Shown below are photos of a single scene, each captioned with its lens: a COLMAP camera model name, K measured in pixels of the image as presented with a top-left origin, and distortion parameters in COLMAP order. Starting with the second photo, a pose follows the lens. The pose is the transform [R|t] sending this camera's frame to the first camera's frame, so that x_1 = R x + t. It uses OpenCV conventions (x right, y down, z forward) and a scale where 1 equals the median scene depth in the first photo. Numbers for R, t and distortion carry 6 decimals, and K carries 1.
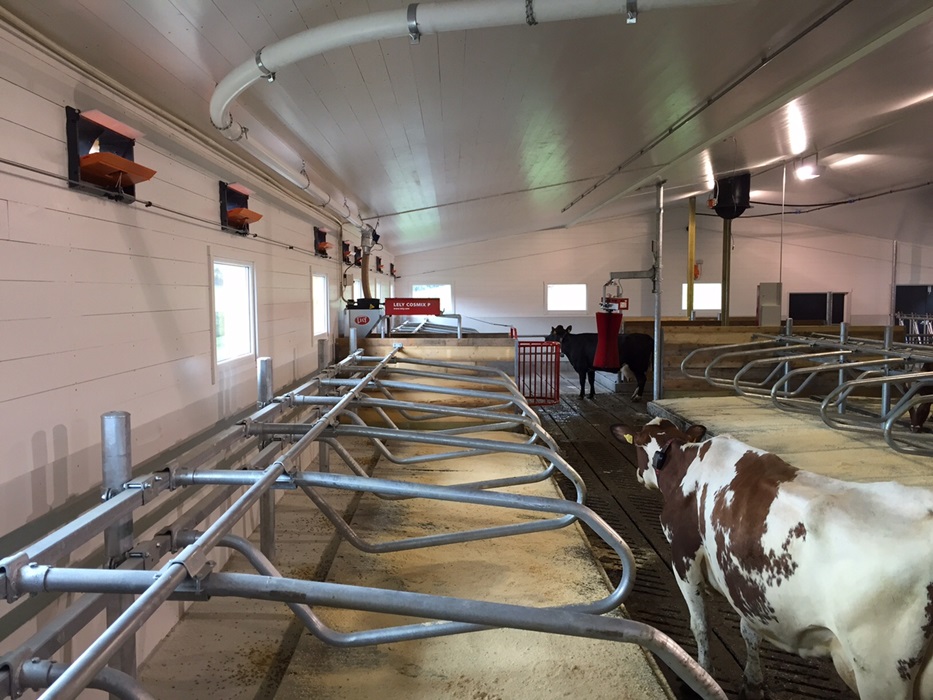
lens RADIAL K [[796.8, 0, 468.9], [0, 796.8, 350.9], [0, 0, 1]] dist [0.086202, -0.113196]
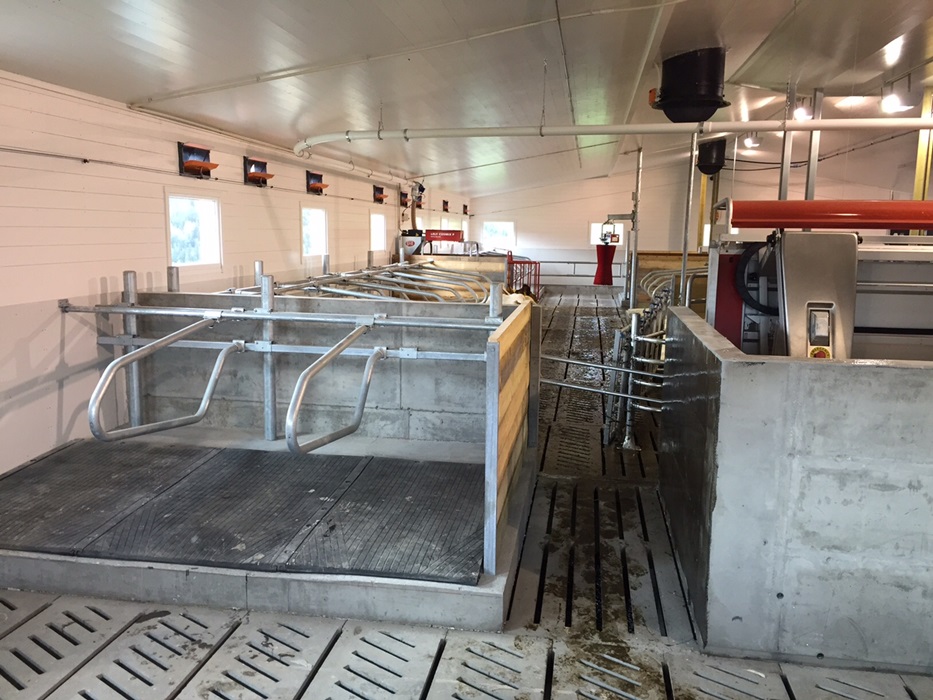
lens RADIAL K [[796.8, 0, 468.9], [0, 796.8, 350.9], [0, 0, 1]] dist [0.086202, -0.113196]
pose [[0.985153, 0.046097, -0.165374, 0.247431], [-0.033136, 0.996220, 0.080293, 0.041962], [0.168450, -0.073621, 0.982957, -0.536407]]
